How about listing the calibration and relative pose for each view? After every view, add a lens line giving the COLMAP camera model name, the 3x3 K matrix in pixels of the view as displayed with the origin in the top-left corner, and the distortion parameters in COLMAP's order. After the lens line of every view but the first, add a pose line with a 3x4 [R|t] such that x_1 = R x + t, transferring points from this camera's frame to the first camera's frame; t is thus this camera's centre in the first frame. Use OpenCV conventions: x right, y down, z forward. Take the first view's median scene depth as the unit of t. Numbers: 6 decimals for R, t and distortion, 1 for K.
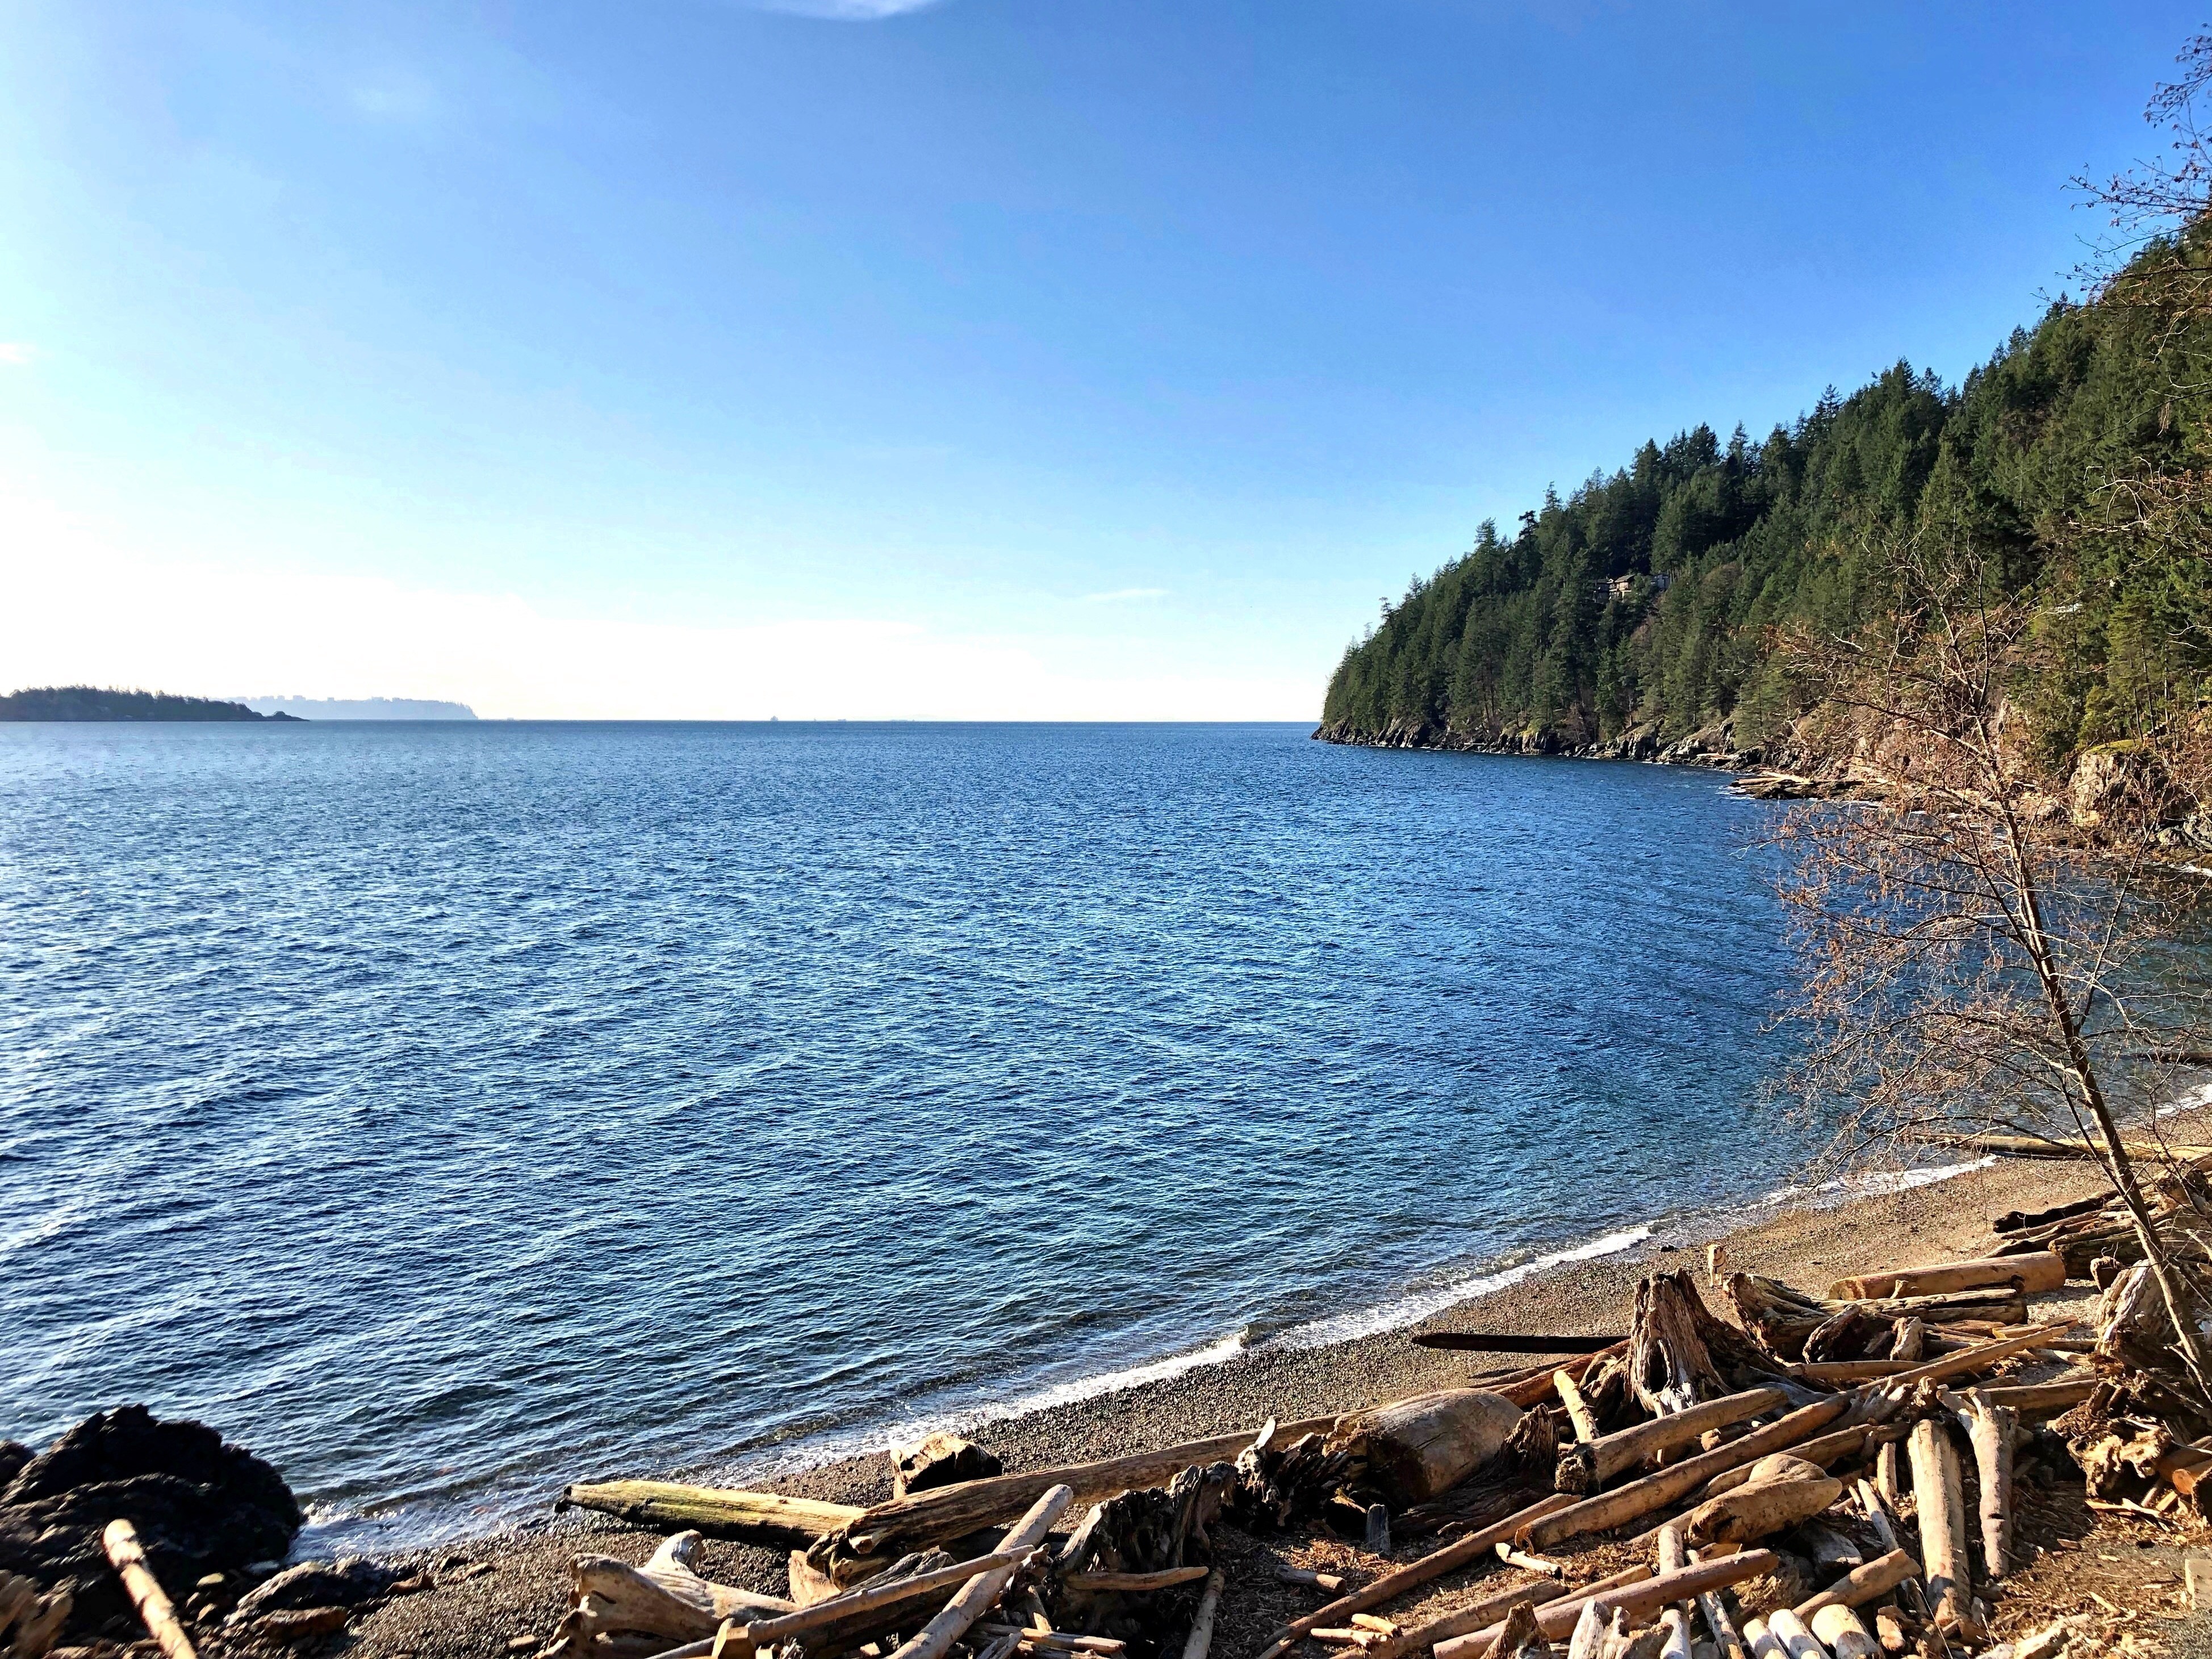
lens RADIAL K [[1972.1, 0, 1020.0], [0, 1972.1, 823.3], [0, 0, 1]] dist [0.018700, -0.031559]
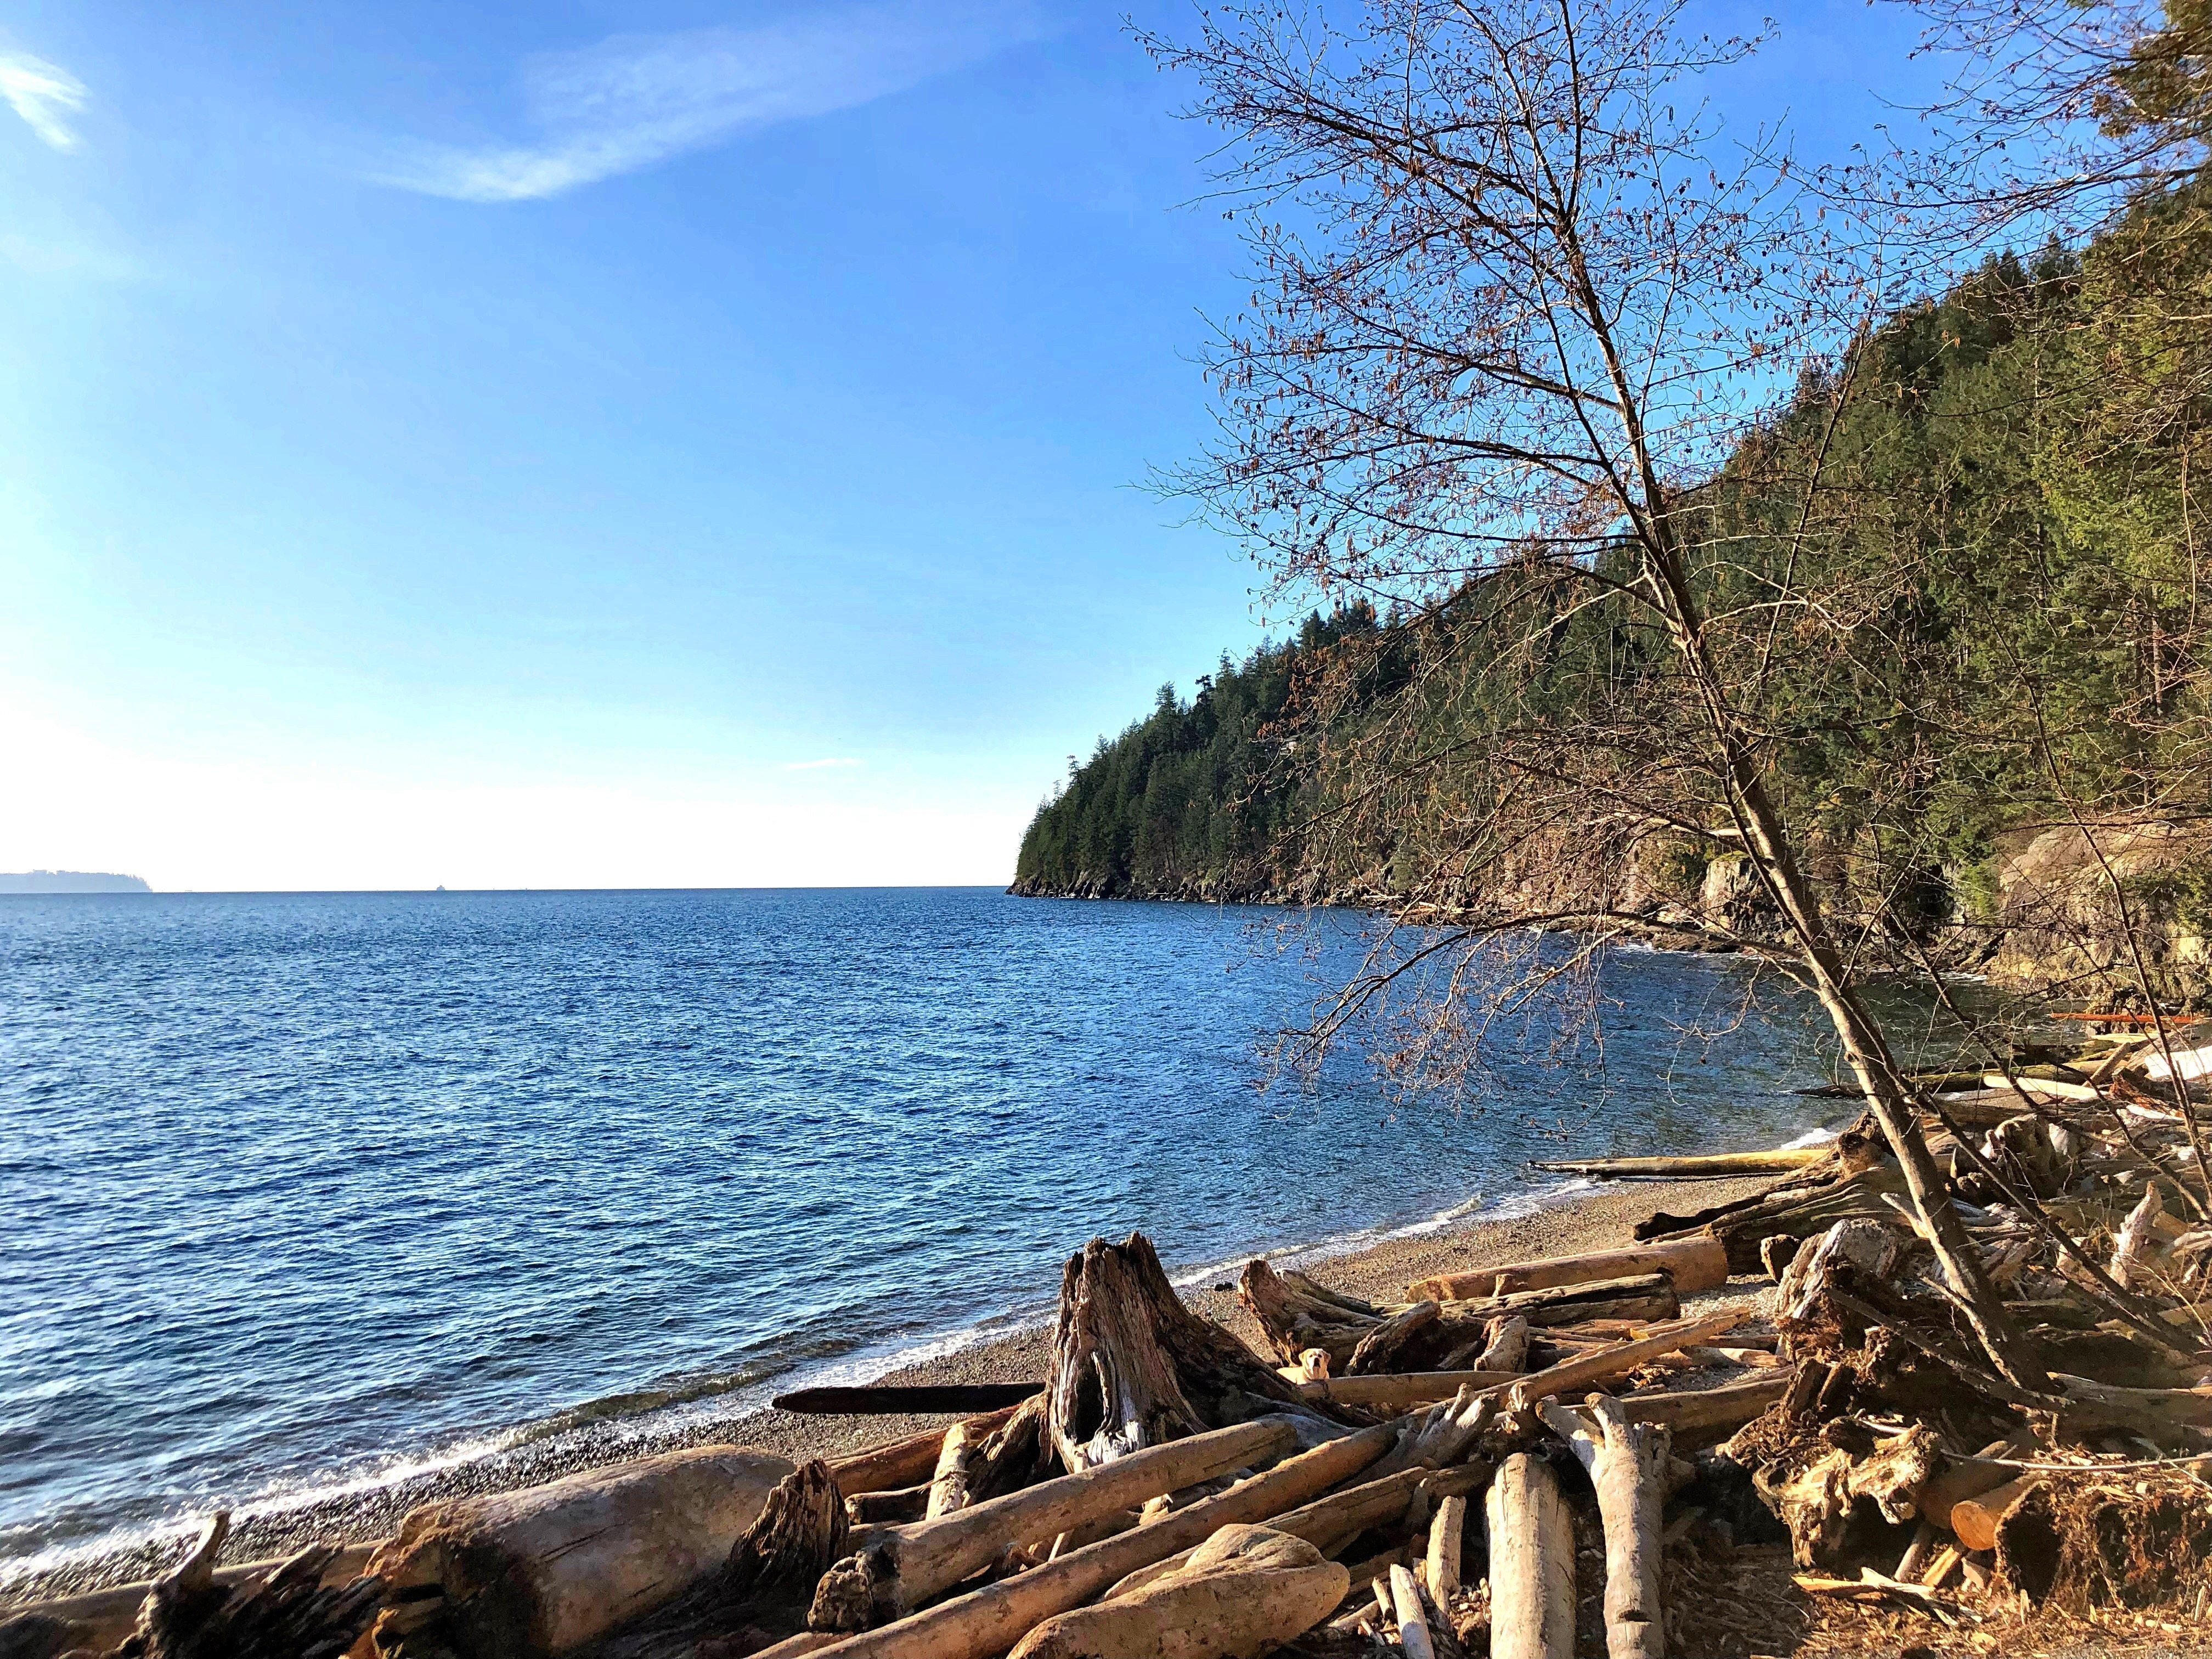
lens RADIAL K [[1972.0, 0, 1049.6], [0, 1972.0, 810.6], [0, 0, 1]] dist [0.018700, -0.031559]
pose [[0.985377, 0.000254, 0.170387, 0.212915], [0.013992, 0.996501, -0.082403, 0.151139], [-0.169812, 0.083582, 0.981926, 0.419057]]
